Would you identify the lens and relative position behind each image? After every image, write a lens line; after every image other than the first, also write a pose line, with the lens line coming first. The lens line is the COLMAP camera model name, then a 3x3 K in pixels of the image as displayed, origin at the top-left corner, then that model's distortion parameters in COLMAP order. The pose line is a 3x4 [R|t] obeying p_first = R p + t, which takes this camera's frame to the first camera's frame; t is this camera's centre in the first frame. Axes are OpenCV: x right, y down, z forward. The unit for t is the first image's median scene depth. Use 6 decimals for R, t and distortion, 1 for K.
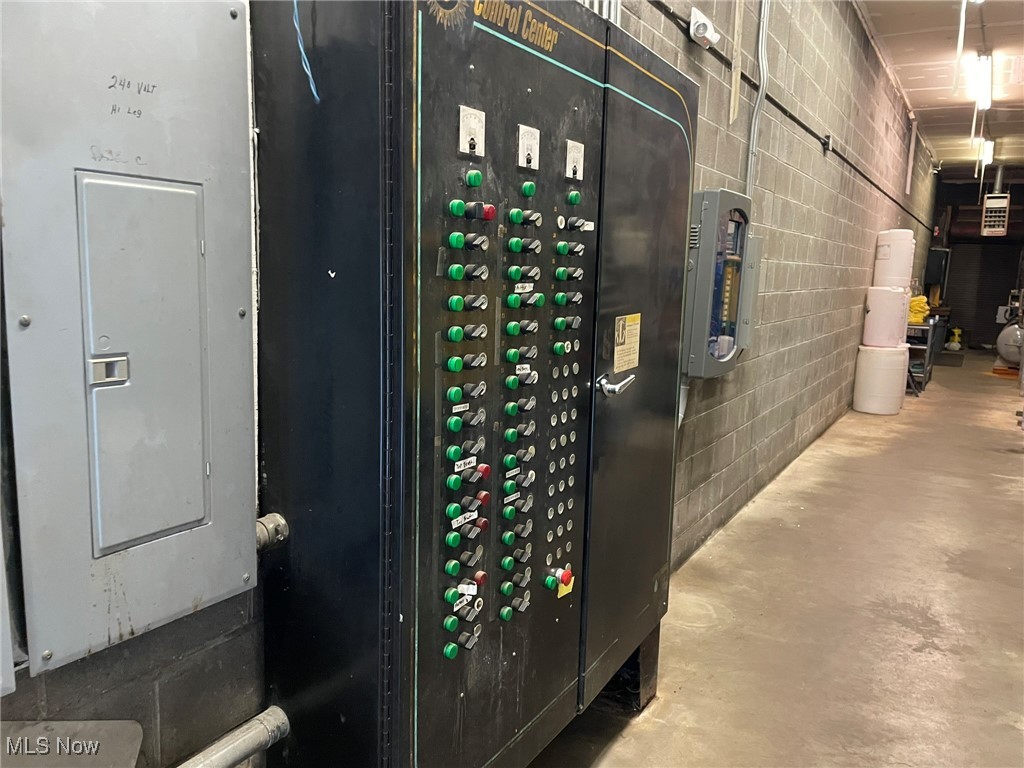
lens RADIAL K [[771.6, 0, 516.7], [0, 771.6, 384.4], [0, 0, 1]] dist [0.088009, -0.106768]
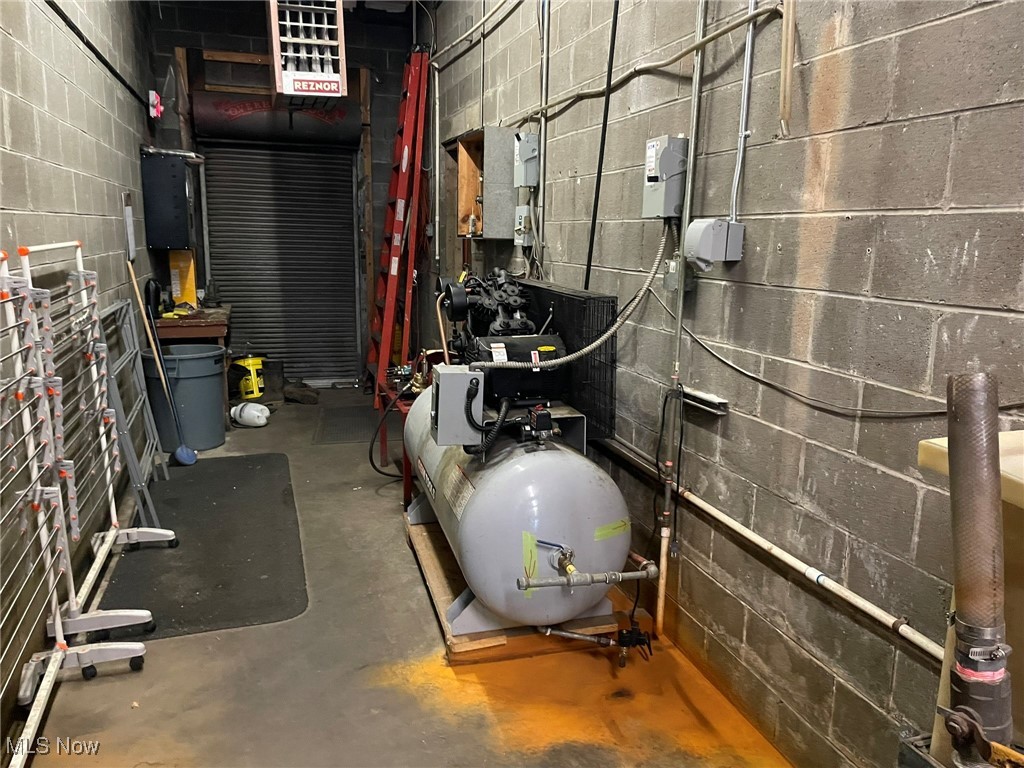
lens RADIAL K [[771.6, 0, 516.7], [0, 771.6, 384.4], [0, 0, 1]] dist [0.088009, -0.106768]
pose [[0.658018, -0.167536, 0.734128, 0.410894], [0.123774, 0.985739, 0.114014, -0.100691], [-0.742760, 0.015842, 0.669371, 0.730933]]
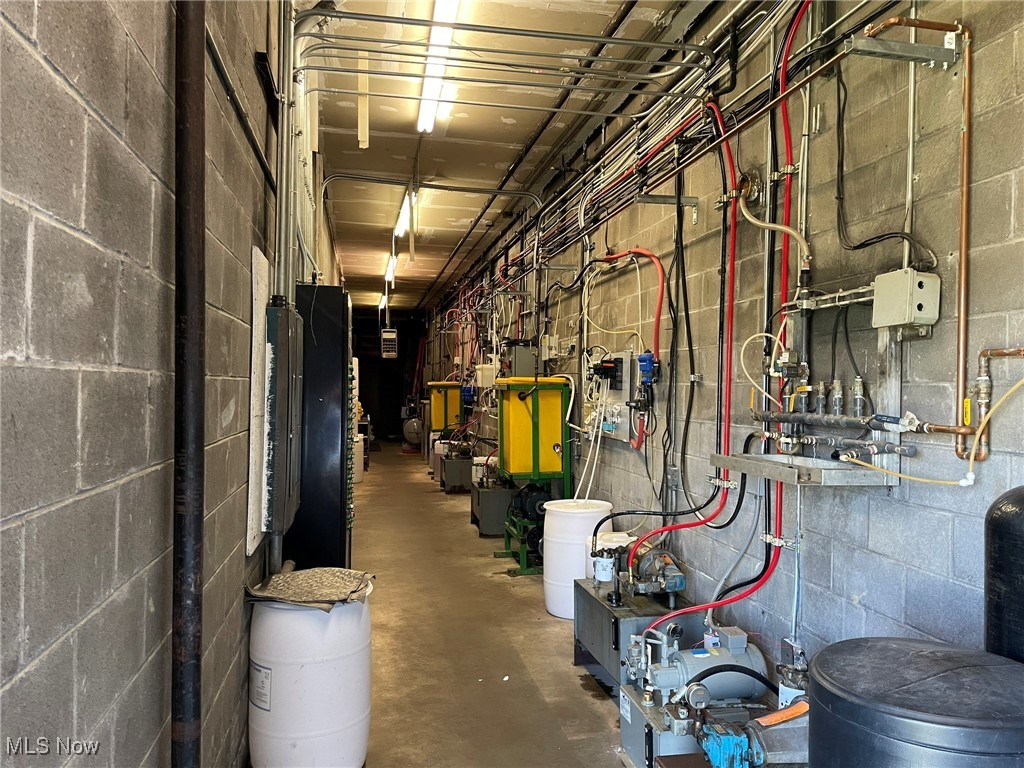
lens RADIAL K [[771.6, 0, 516.7], [0, 771.6, 384.4], [0, 0, 1]] dist [0.088009, -0.106768]
pose [[0.740477, -0.020421, 0.671771, -0.159727], [0.113703, 0.988936, -0.095269, 0.016423], [-0.662393, 0.146927, 0.734607, -0.167120]]
